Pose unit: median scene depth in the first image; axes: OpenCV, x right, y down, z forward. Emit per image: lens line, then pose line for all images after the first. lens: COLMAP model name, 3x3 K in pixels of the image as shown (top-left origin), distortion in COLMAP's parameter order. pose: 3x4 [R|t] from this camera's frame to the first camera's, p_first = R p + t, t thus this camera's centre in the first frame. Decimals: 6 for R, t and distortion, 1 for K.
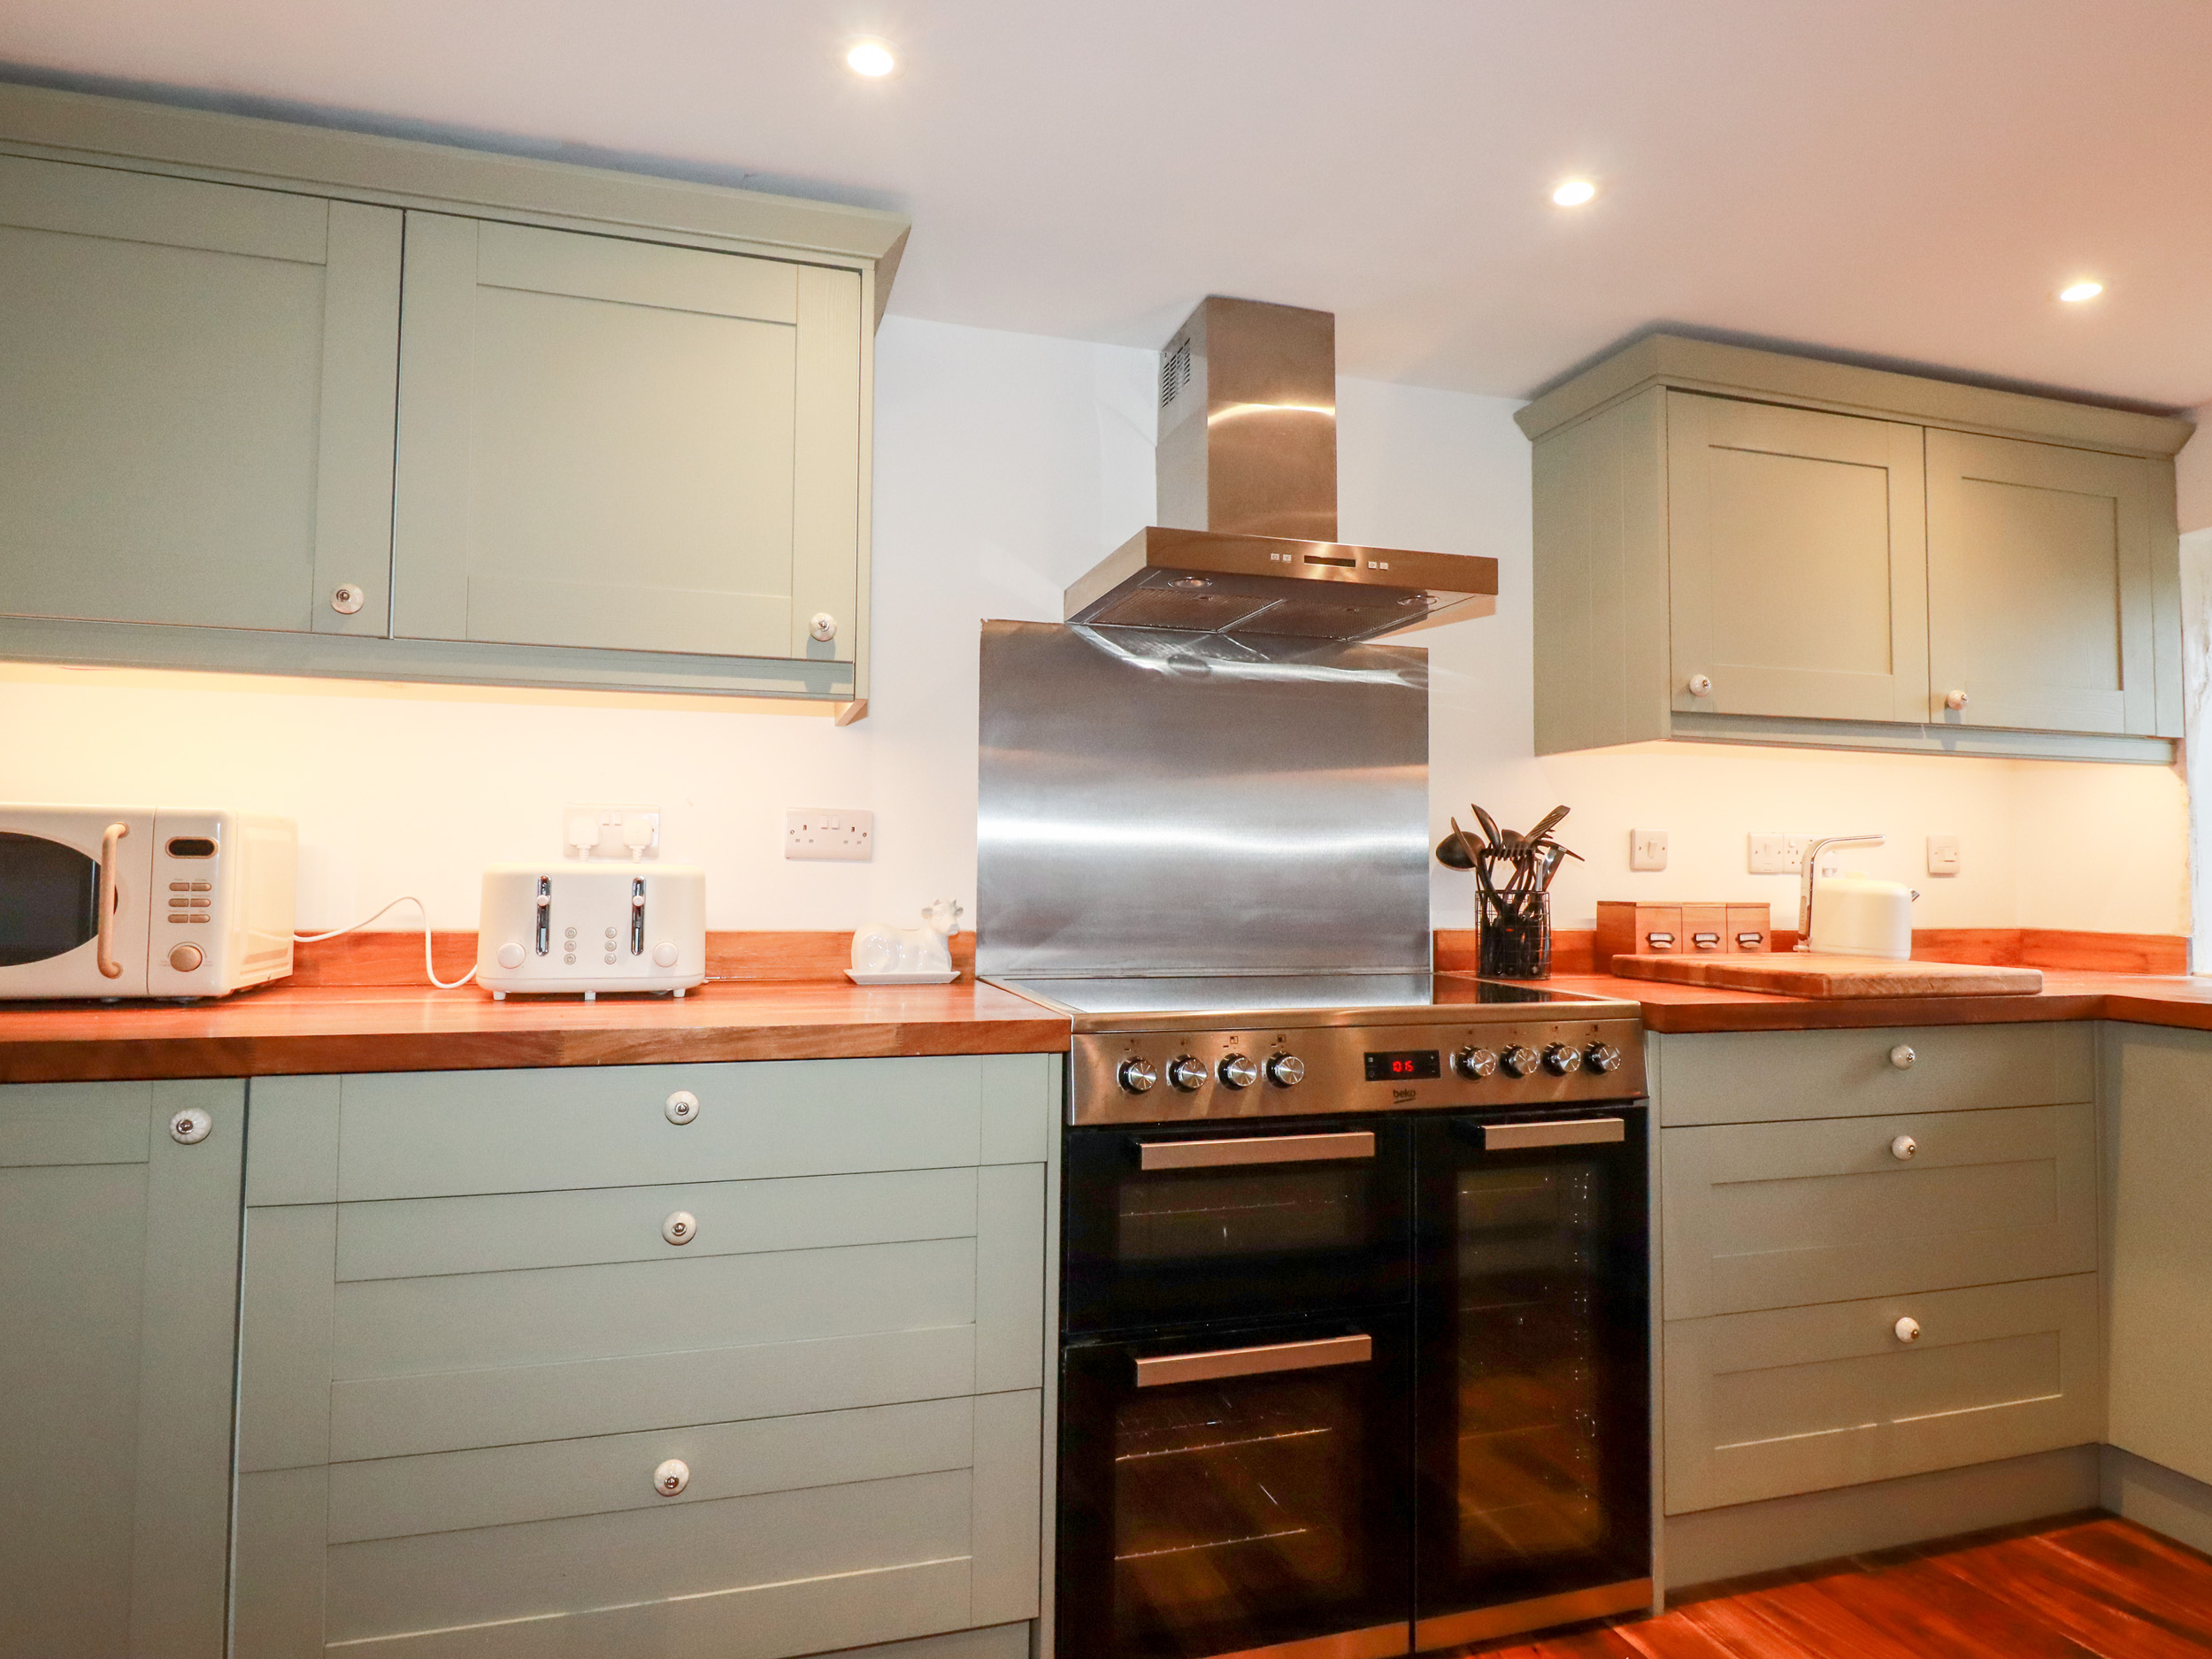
lens RADIAL K [[1269.1, 0, 1107.7], [0, 1269.1, 826.6], [0, 0, 1]] dist [0.009105, -0.004533]
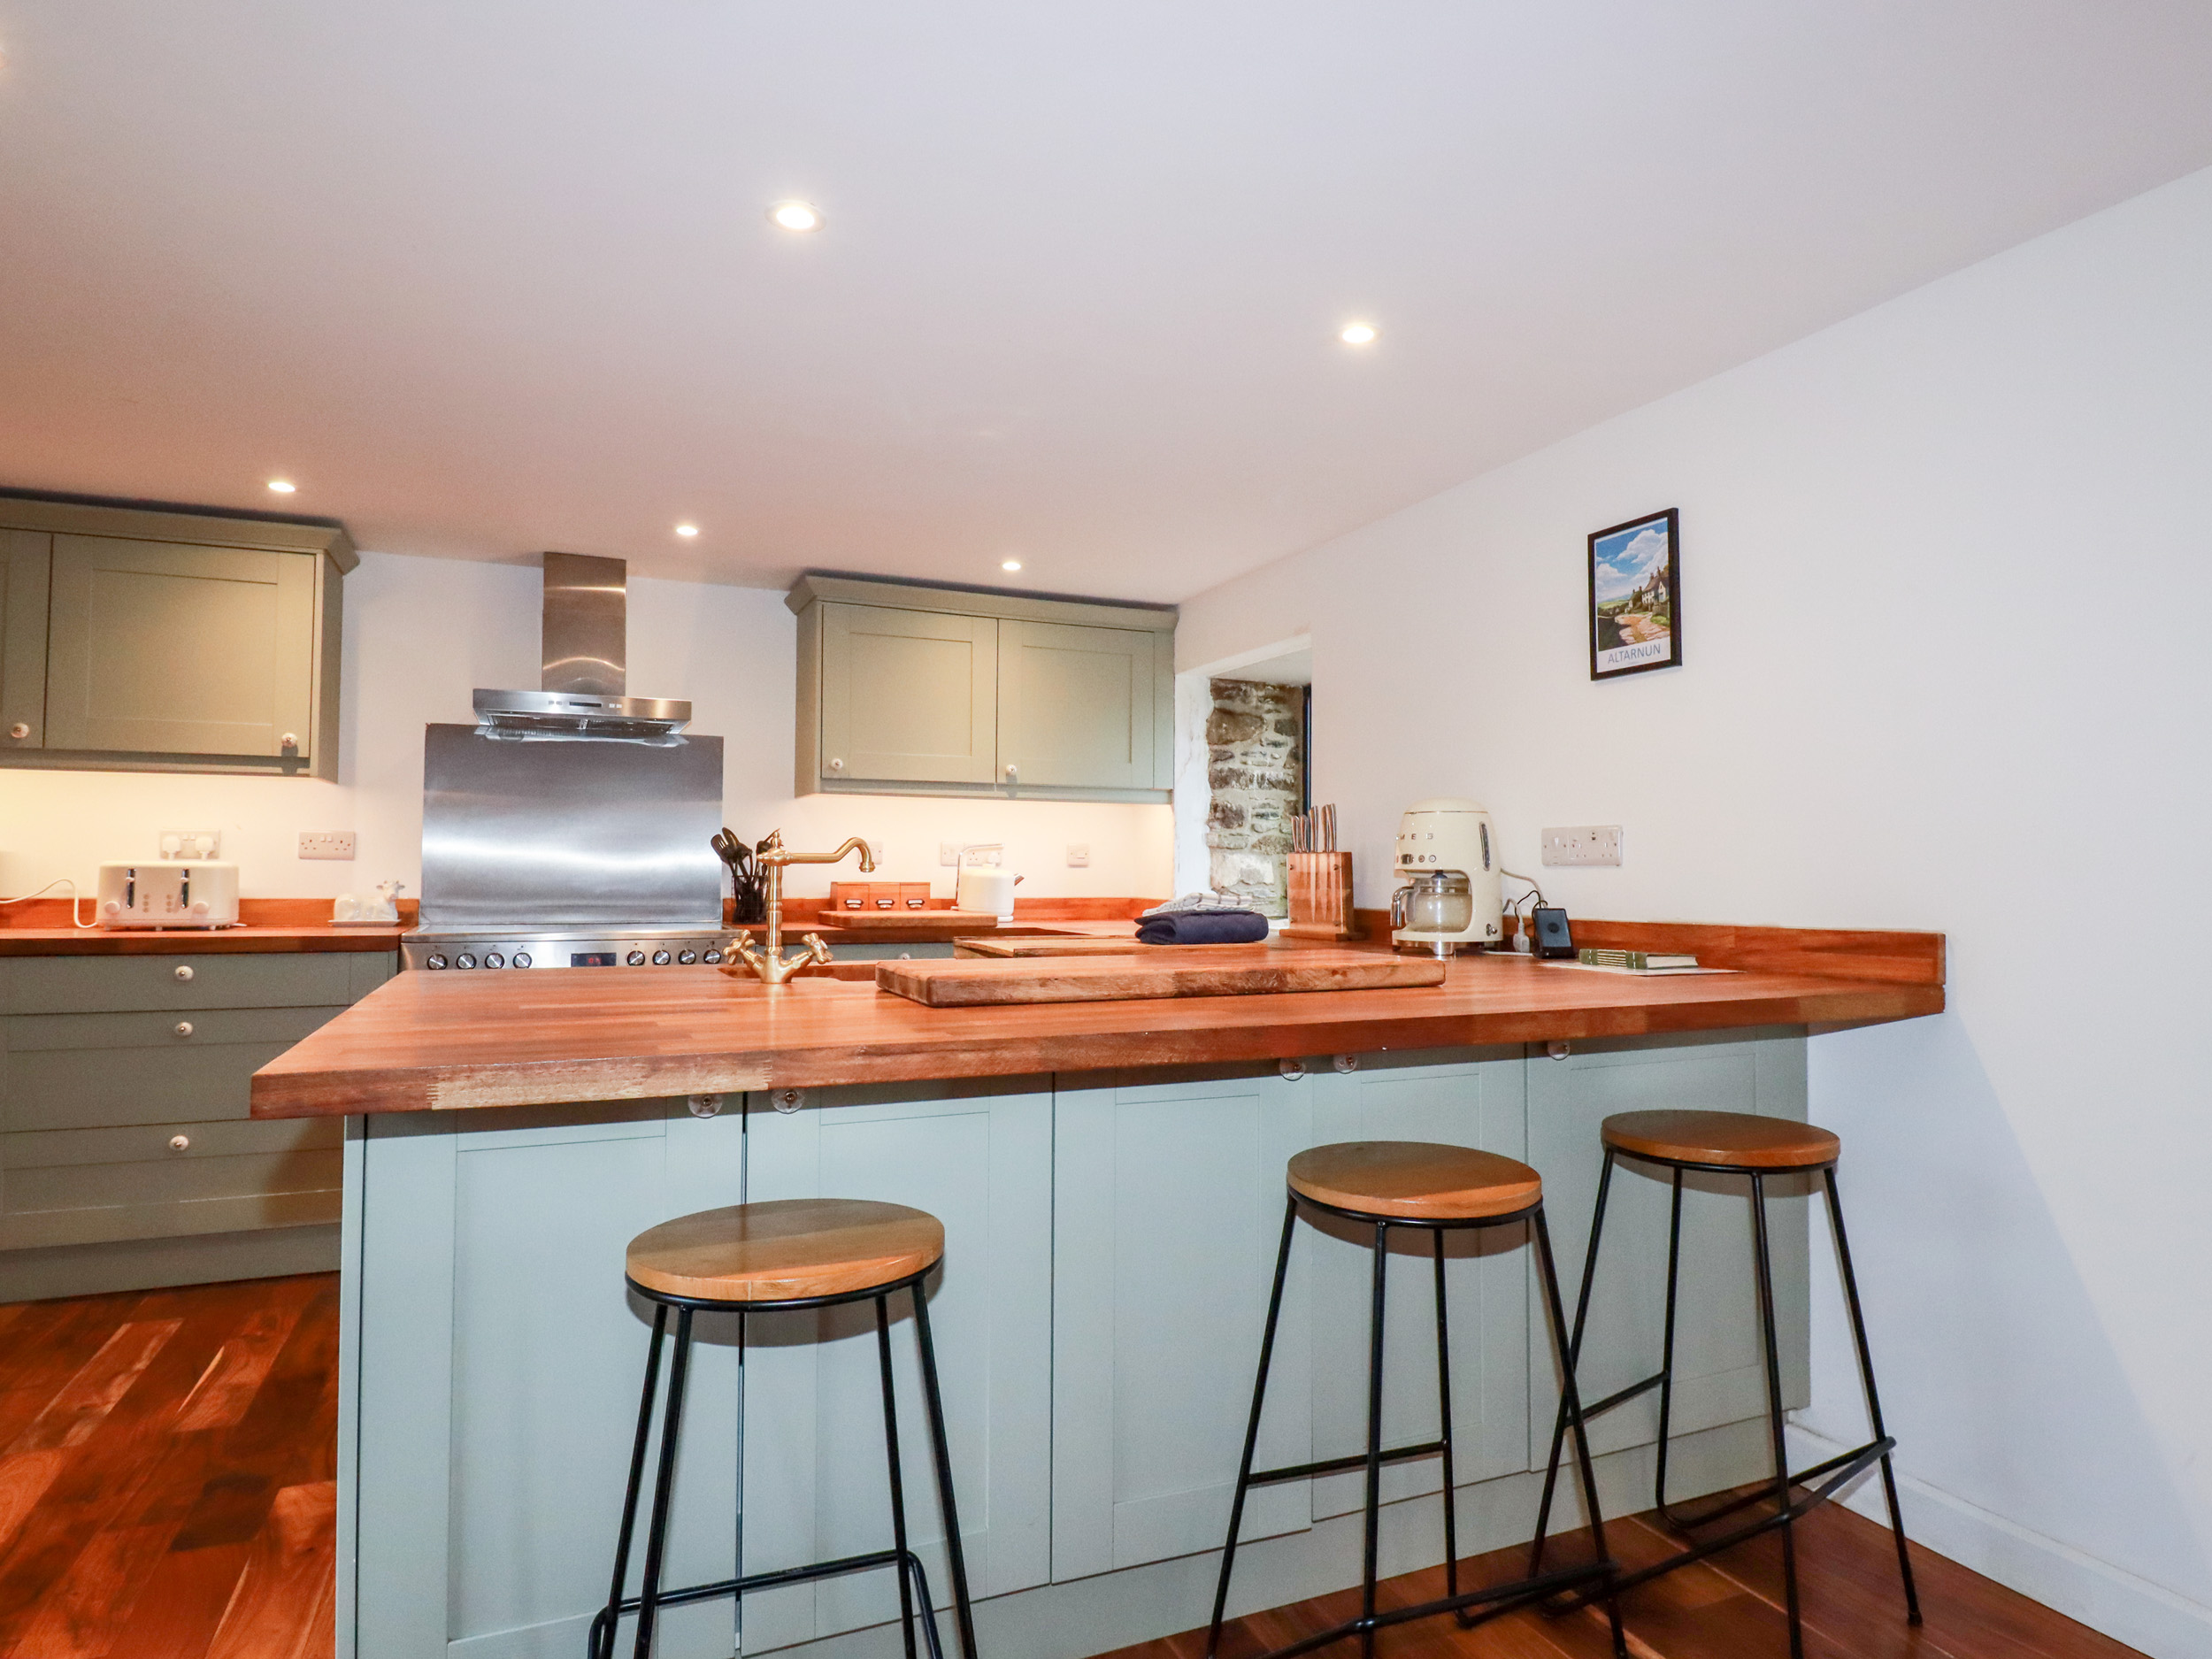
lens RADIAL K [[1269.1, 0, 1105.8], [0, 1269.1, 829.7], [0, 0, 1]] dist [0.009105, -0.004533]
pose [[0.991786, 0.001674, 0.127899, 0.672254], [-0.002450, 0.999980, 0.005907, -0.029902], [-0.127887, -0.006171, 0.991770, -0.967029]]
